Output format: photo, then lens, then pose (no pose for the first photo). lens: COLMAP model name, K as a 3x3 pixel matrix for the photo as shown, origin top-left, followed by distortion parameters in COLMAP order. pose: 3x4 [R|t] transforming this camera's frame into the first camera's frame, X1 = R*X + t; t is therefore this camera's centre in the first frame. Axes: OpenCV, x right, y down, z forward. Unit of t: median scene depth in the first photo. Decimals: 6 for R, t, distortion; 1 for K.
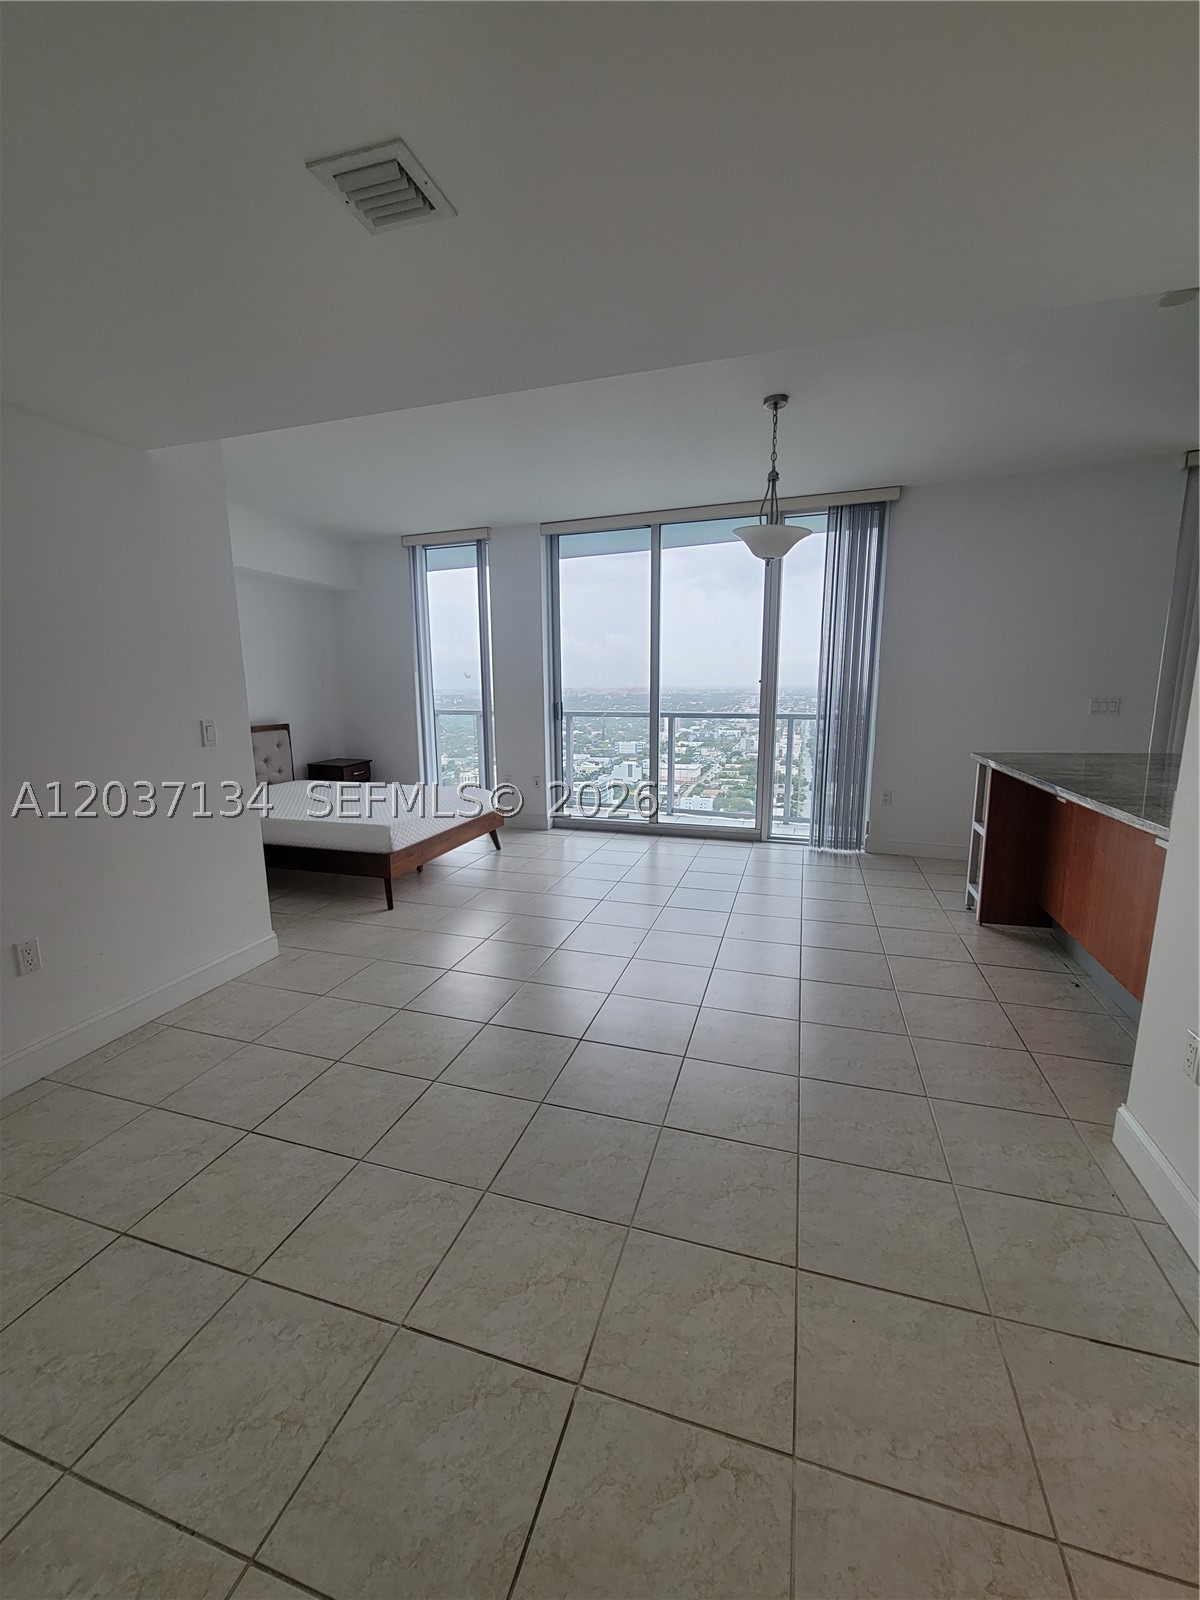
lens RADIAL K [[654.1, 0, 591.3], [0, 654.1, 807.3], [0, 0, 1]] dist [-0.001922, -0.001151]
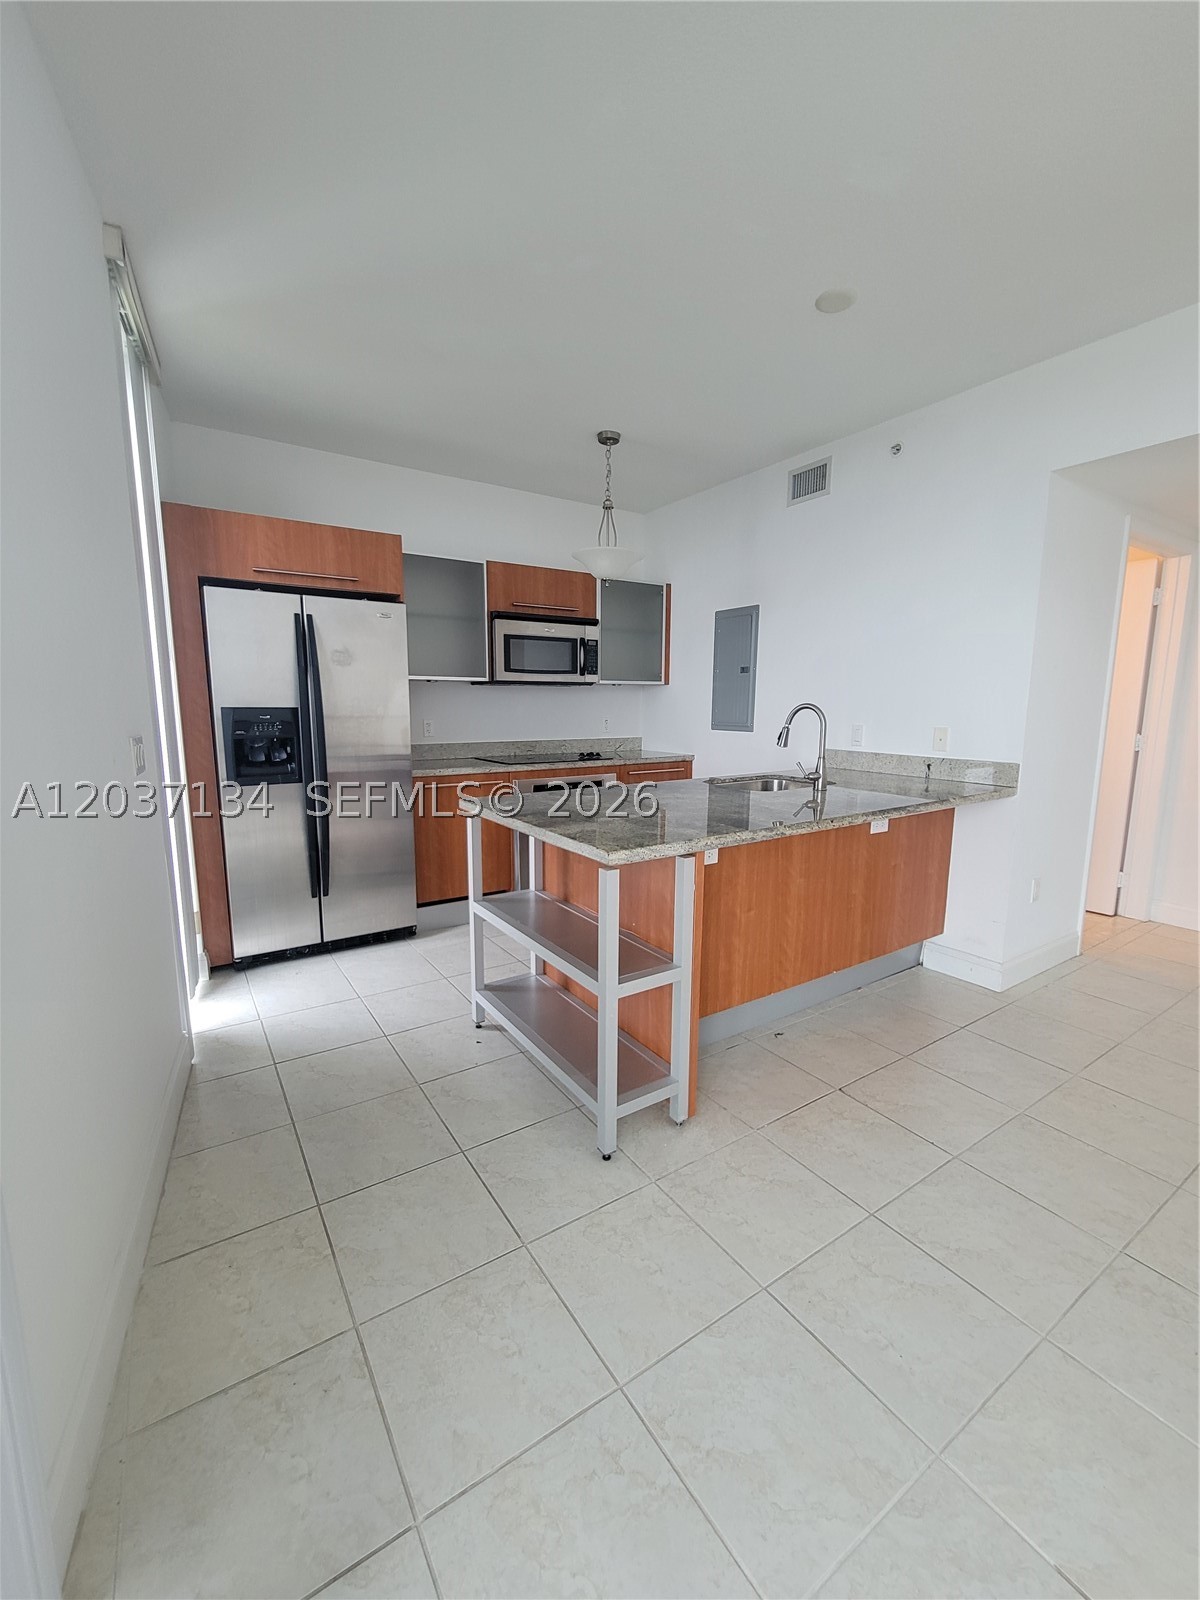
lens RADIAL K [[654.1, 0, 587.4], [0, 654.1, 807.5], [0, 0, 1]] dist [-0.001922, -0.001151]
pose [[-0.772396, -0.089681, 0.628778, 0.301212], [0.122820, 0.950206, 0.286399, -0.232159], [-0.623153, 0.298440, -0.722920, 1.270588]]
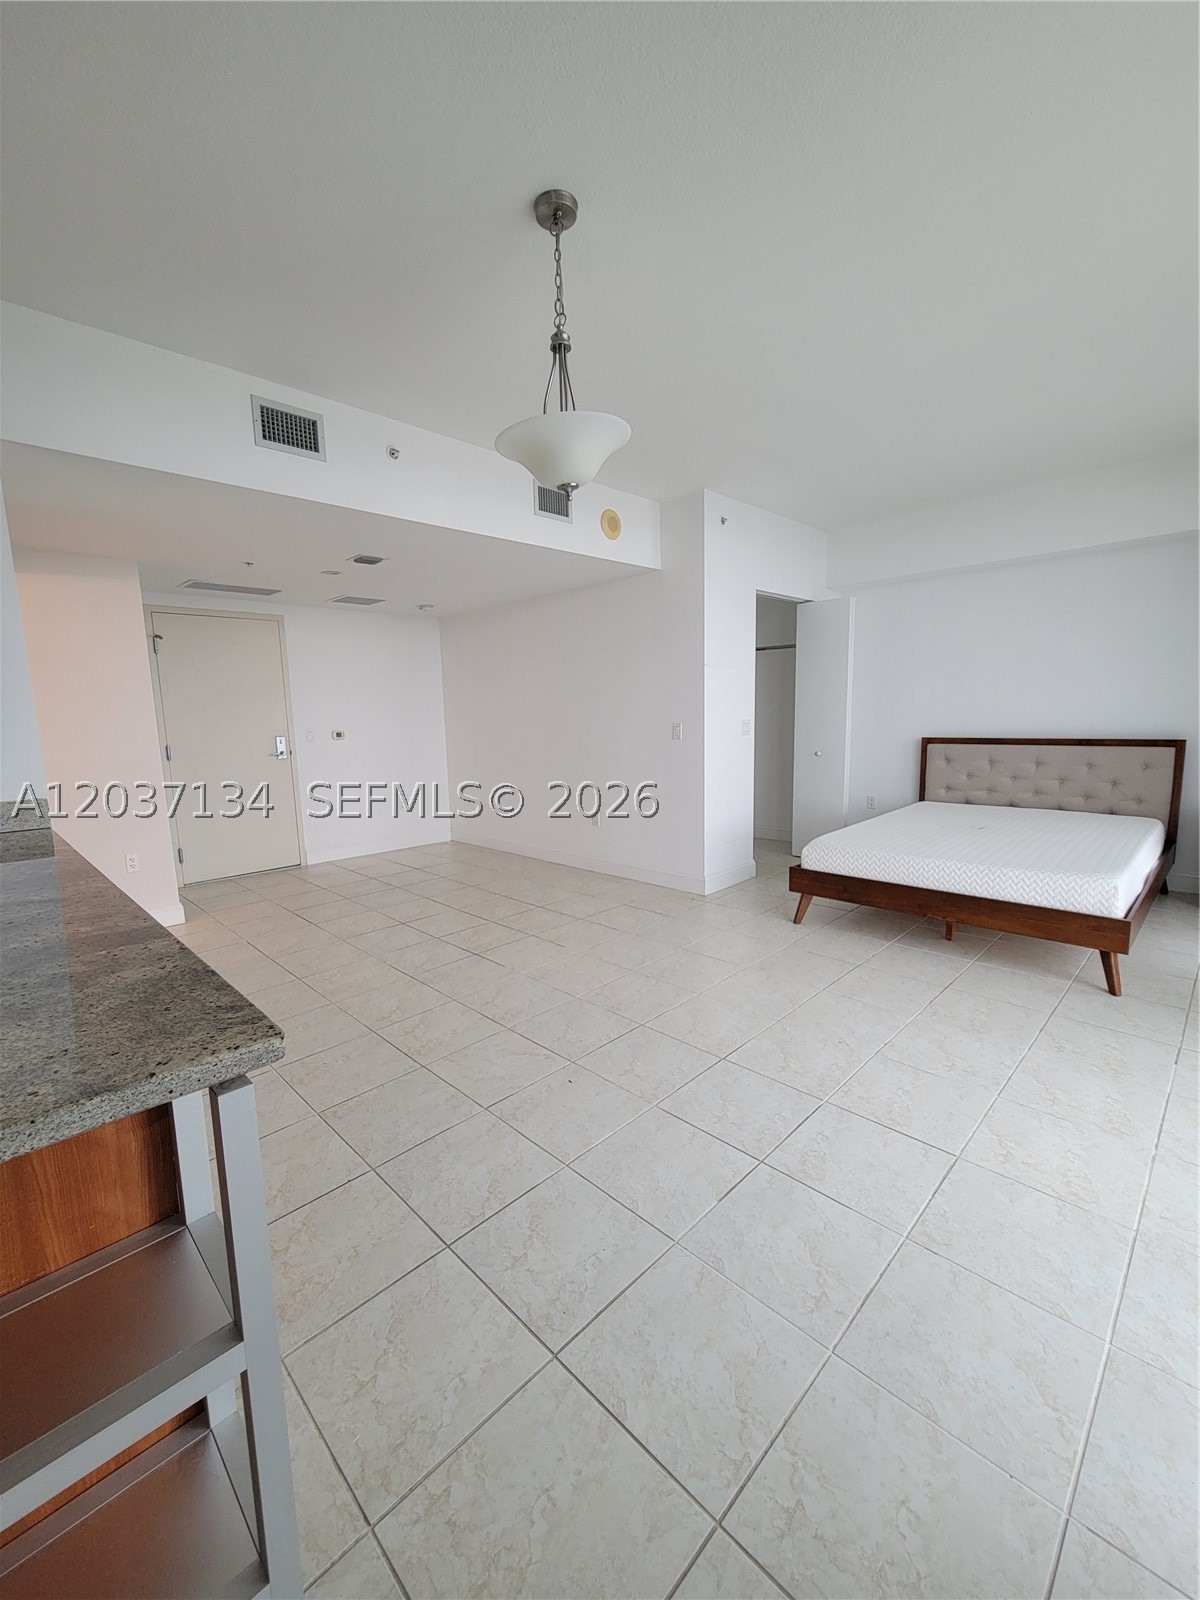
lens RADIAL K [[654.1, 0, 589.3], [0, 654.1, 809.1], [0, 0, 1]] dist [-0.001922, -0.001151]
pose [[-0.463444, 0.155325, -0.872407, 0.679272], [-0.130618, 0.961789, 0.240626, -0.208172], [0.876447, 0.225469, -0.425447, 1.114387]]
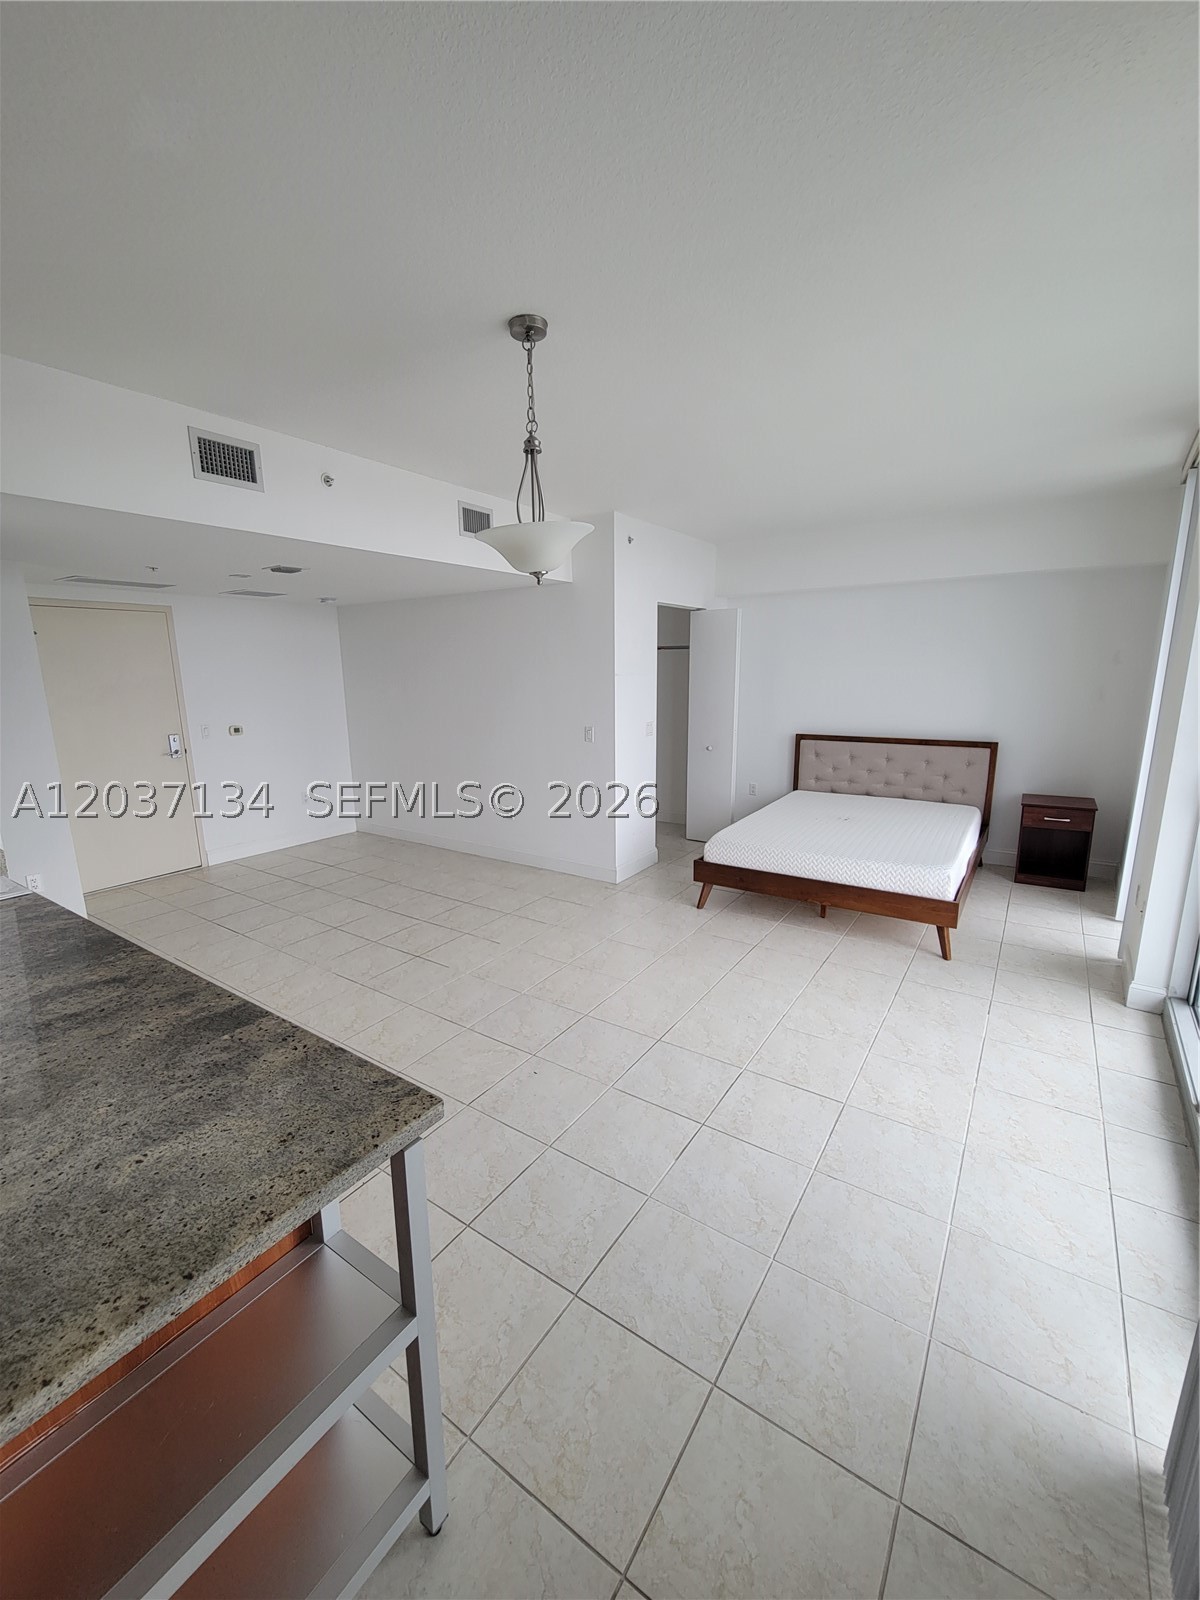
lens RADIAL K [[654.1, 0, 587.8], [0, 654.1, 810.0], [0, 0, 1]] dist [-0.001922, -0.001151]
pose [[-0.290021, 0.219262, -0.931564, 0.774577], [-0.157196, 0.949266, 0.272367, -0.285824], [0.944022, 0.225431, -0.240840, 1.058636]]
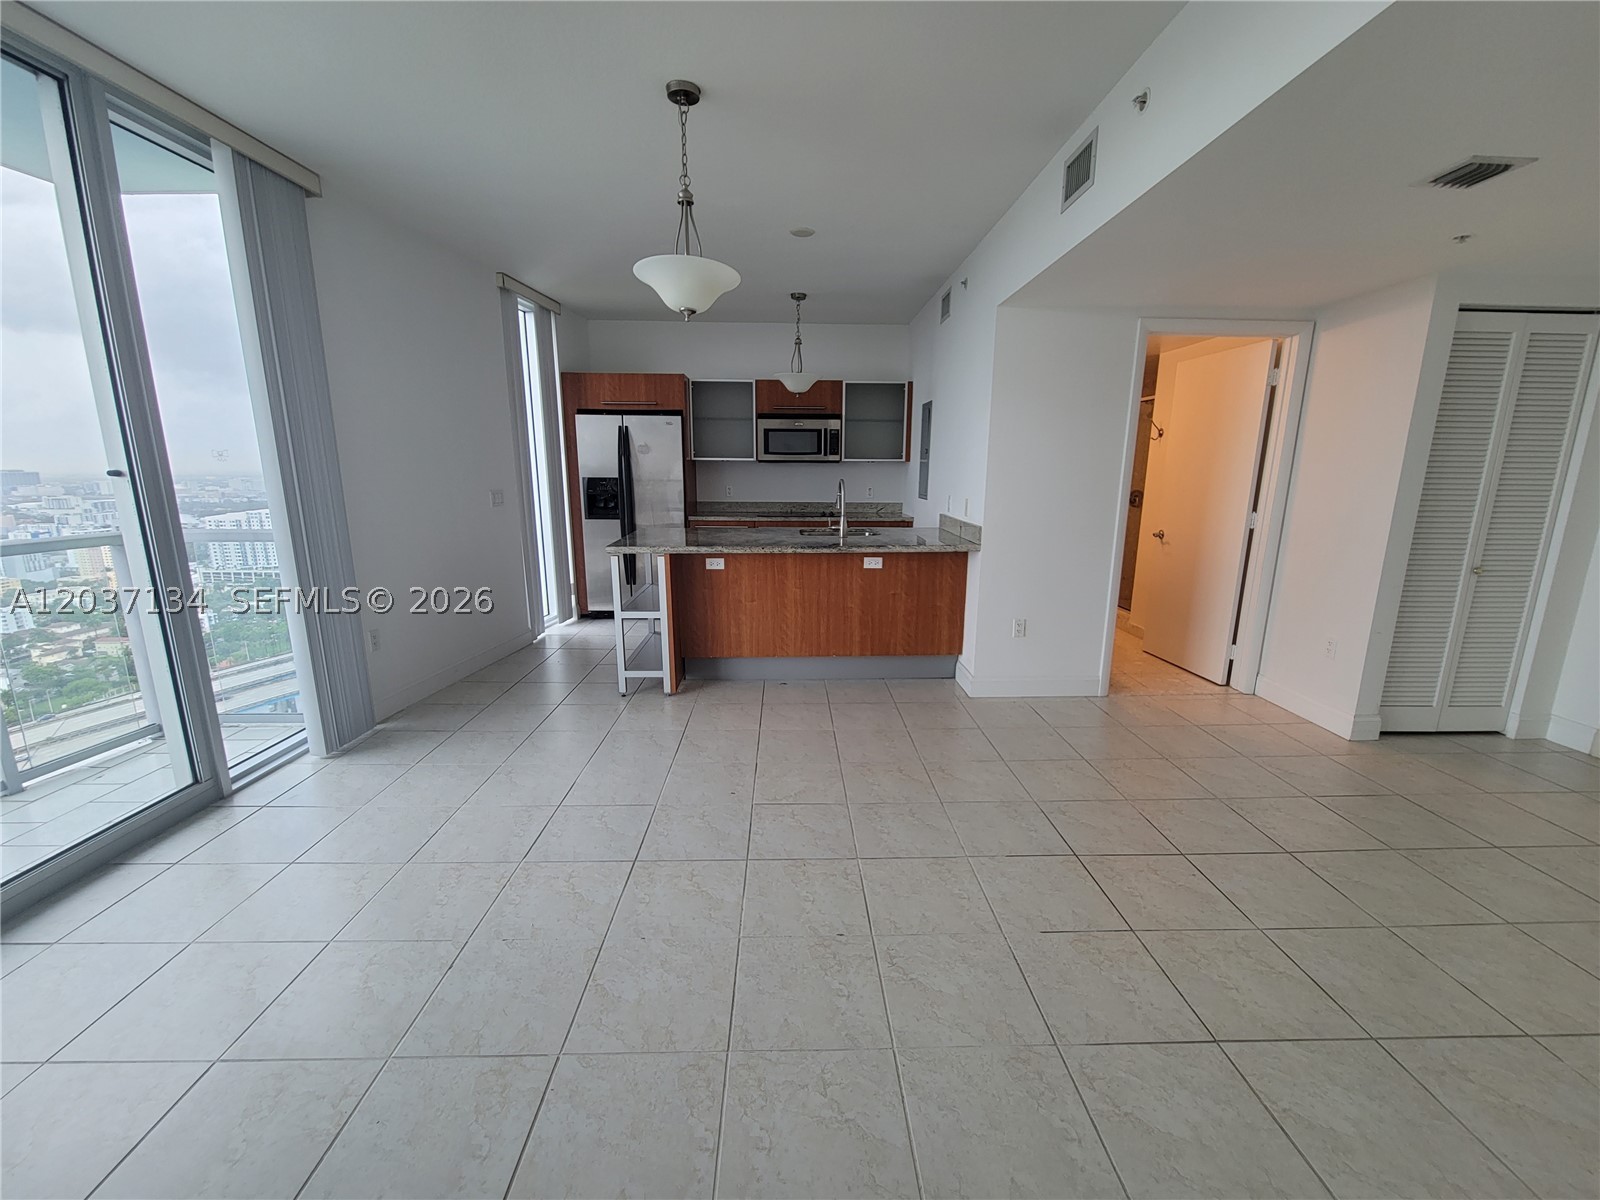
lens RADIAL K [[654.1, 0, 806.9], [0, 654.1, 610.0], [0, 0, 1]] dist [-0.001922, -0.001151]
pose [[-0.337018, -0.191154, 0.921889, -0.440885], [0.168757, 0.951049, 0.258894, -0.189879], [-0.926250, 0.242827, -0.288263, 0.985756]]
